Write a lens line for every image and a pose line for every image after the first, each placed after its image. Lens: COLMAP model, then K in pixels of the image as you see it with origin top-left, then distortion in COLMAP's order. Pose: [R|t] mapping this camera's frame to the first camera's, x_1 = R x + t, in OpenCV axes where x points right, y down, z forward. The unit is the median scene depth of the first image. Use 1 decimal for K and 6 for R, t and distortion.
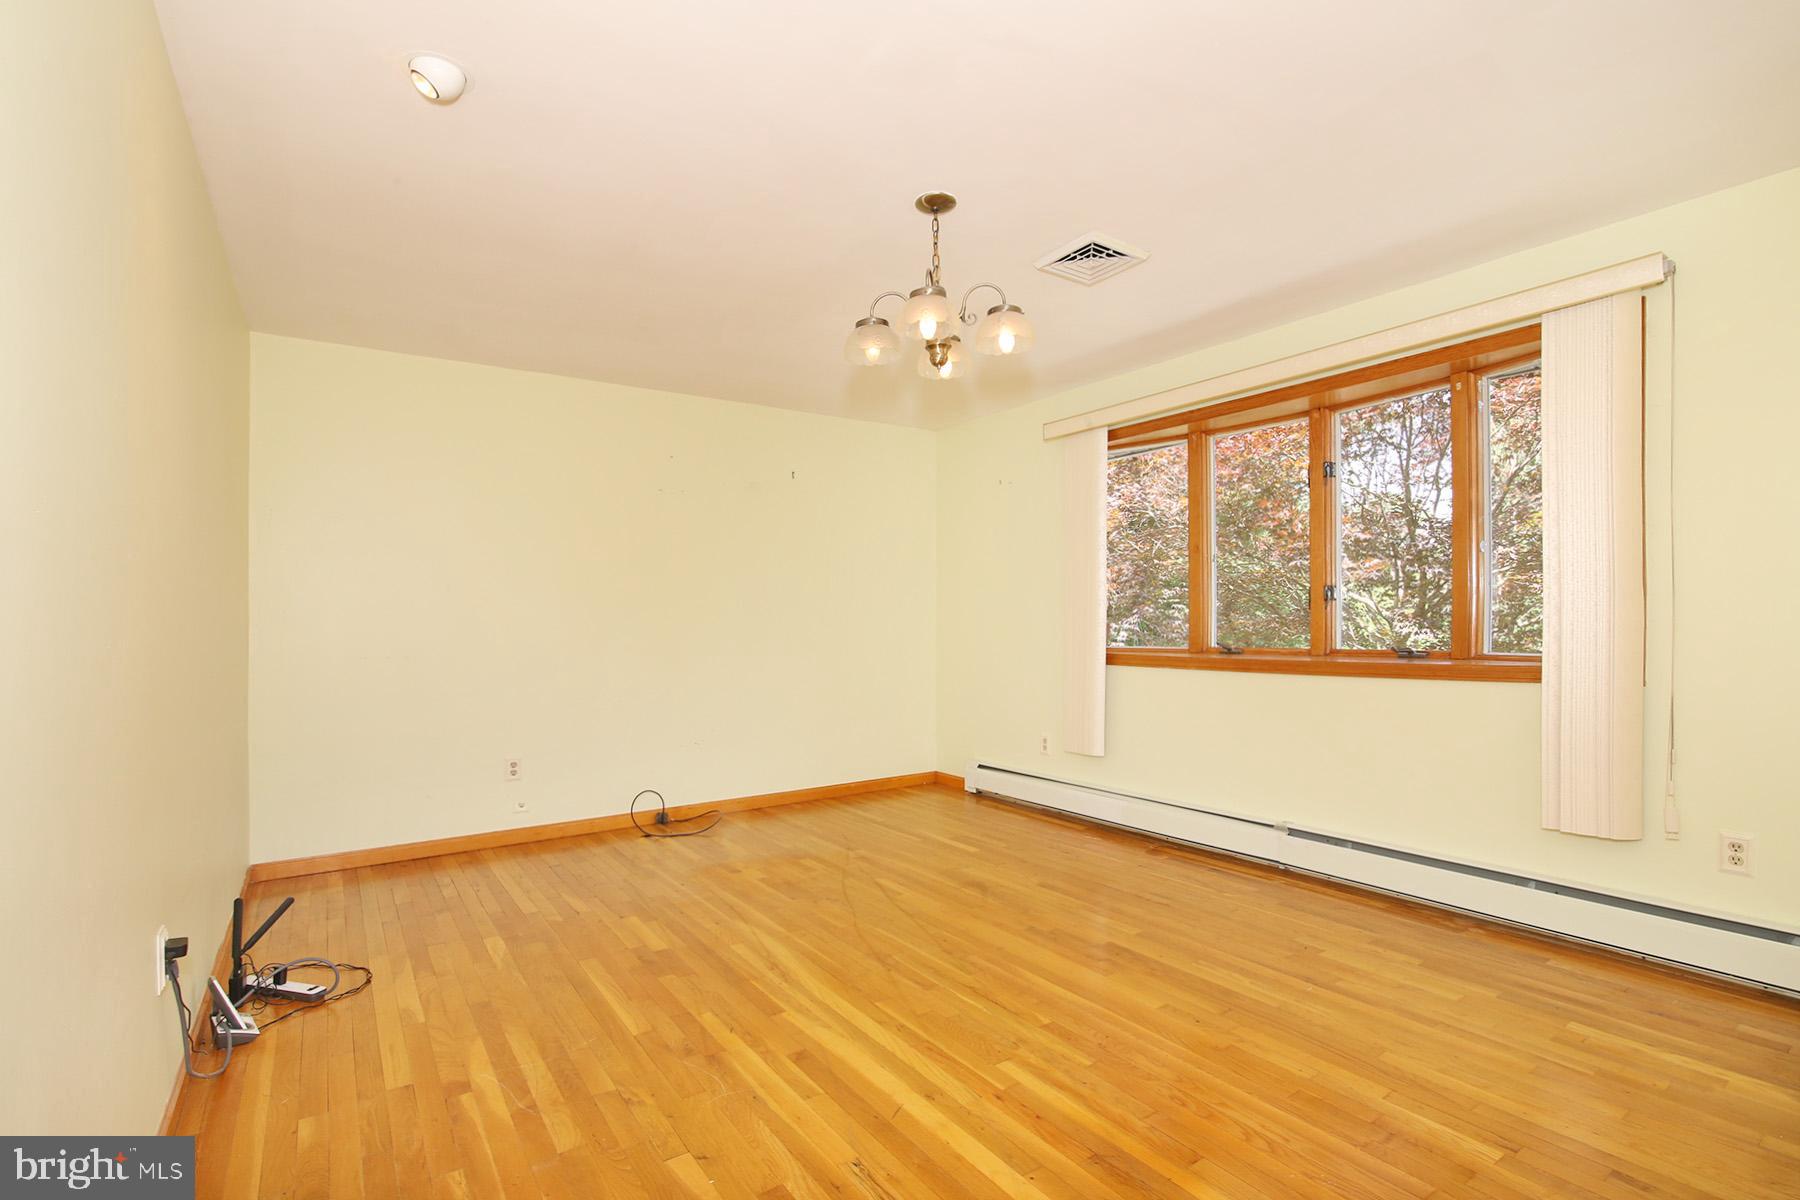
lens RADIAL K [[840.5, 0, 895.1], [0, 840.5, 599.2], [0, 0, 1]] dist [-0.011328, 0.000760]
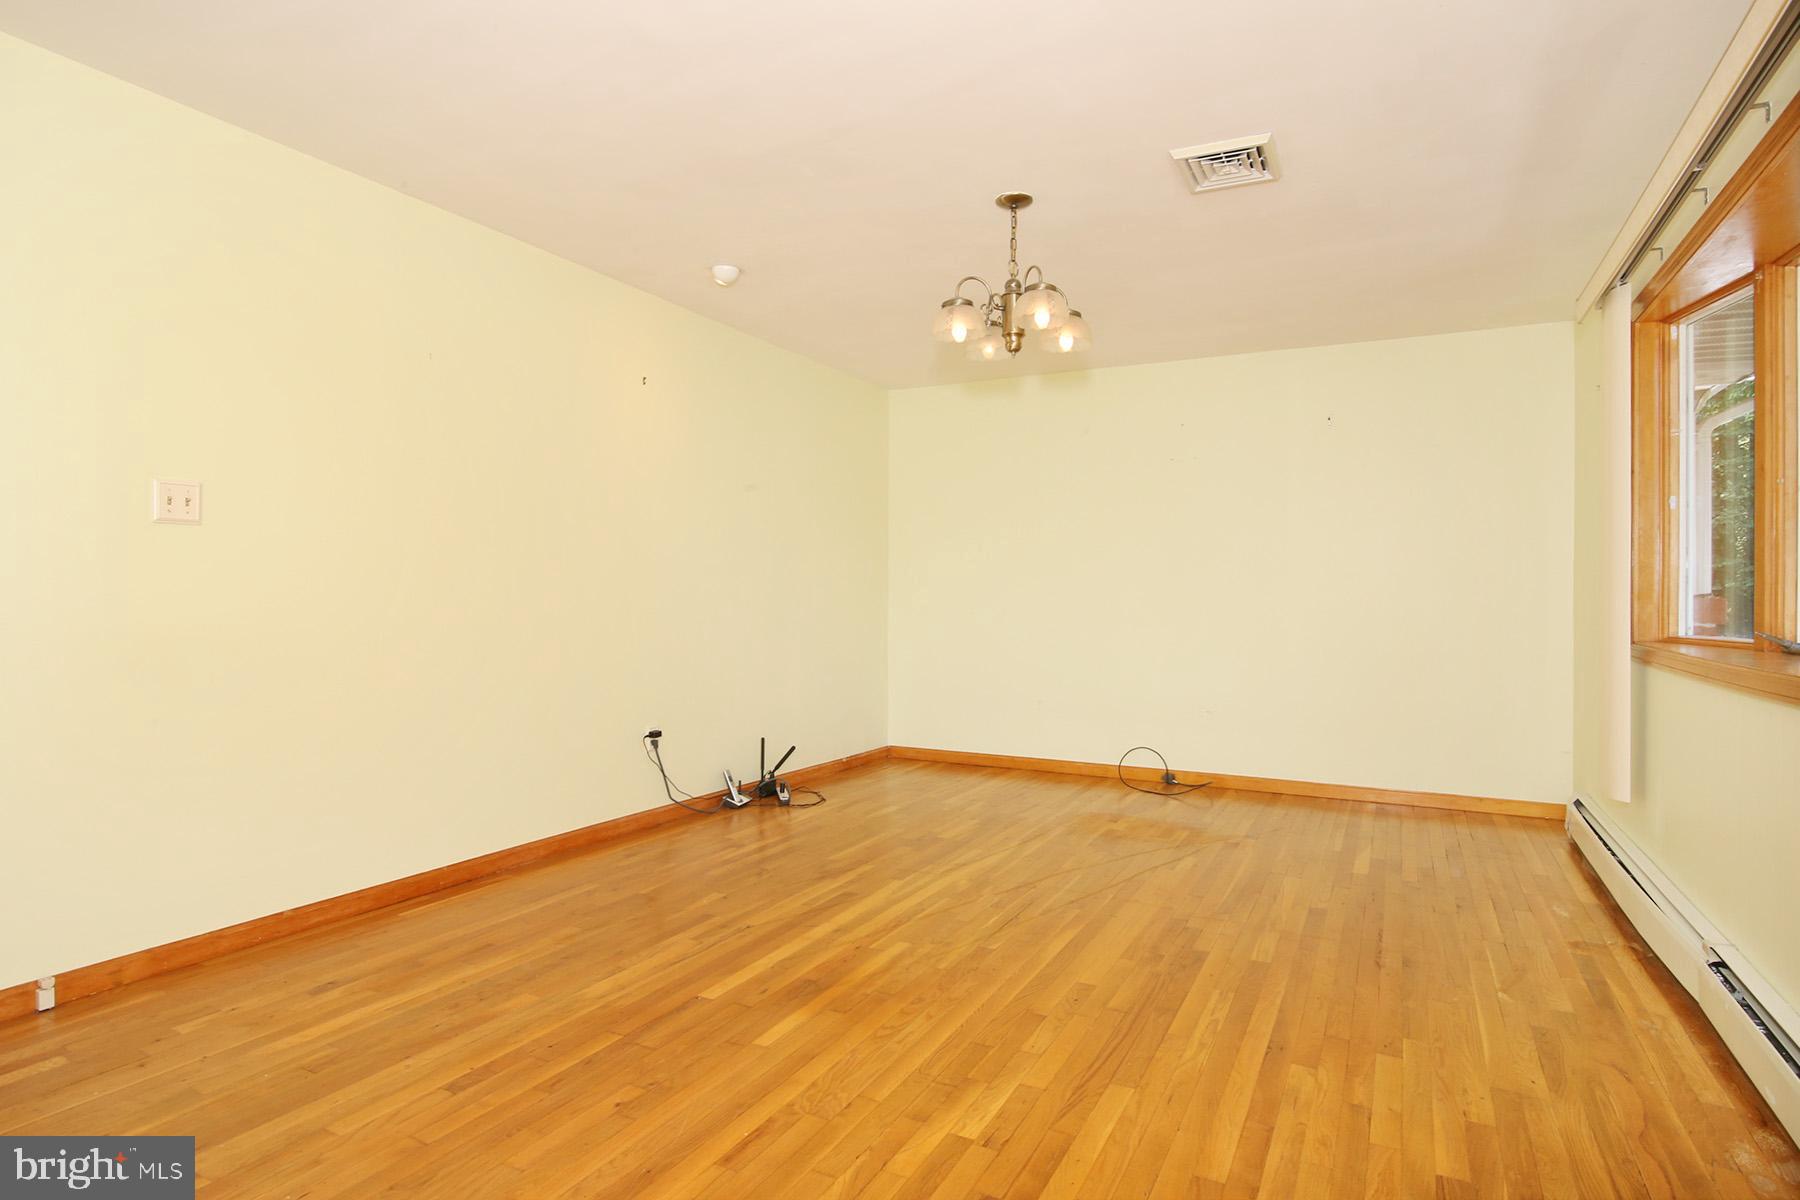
lens RADIAL K [[944.5, 0, 886.9], [0, 944.5, 600.8], [0, 0, 1]] dist [-0.006750, -0.000856]
pose [[0.460319, 0.016417, -0.887602, 1.045369], [0.009421, 0.999682, 0.023376, 0.016600], [0.887703, -0.019123, 0.460018, 0.274157]]
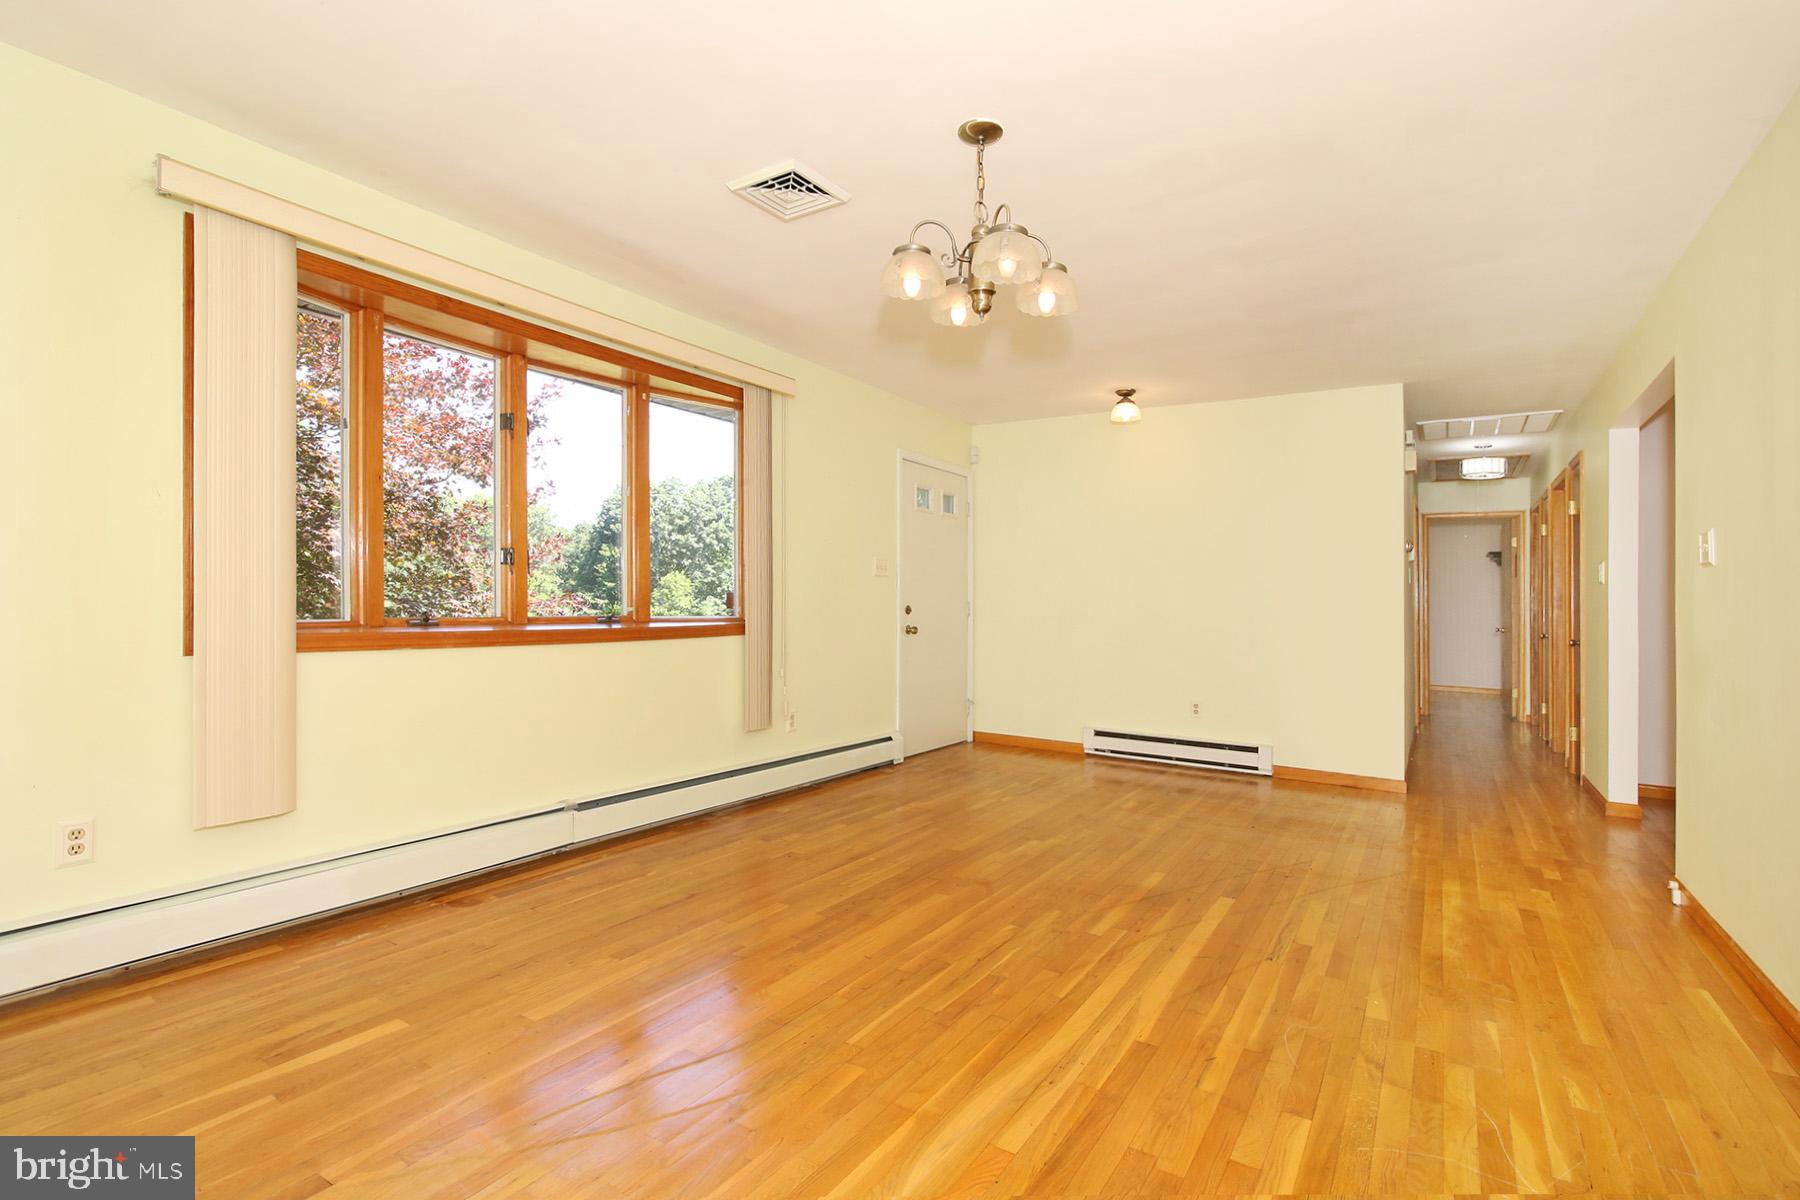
lens RADIAL K [[840.5, 0, 891.7], [0, 840.5, 600.7], [0, 0, 1]] dist [-0.011328, 0.000760]
pose [[-0.381668, 0.002653, 0.924296, -0.738627], [-0.038747, 0.999071, -0.018868, 0.062801], [-0.923487, -0.043015, -0.381210, 1.409830]]
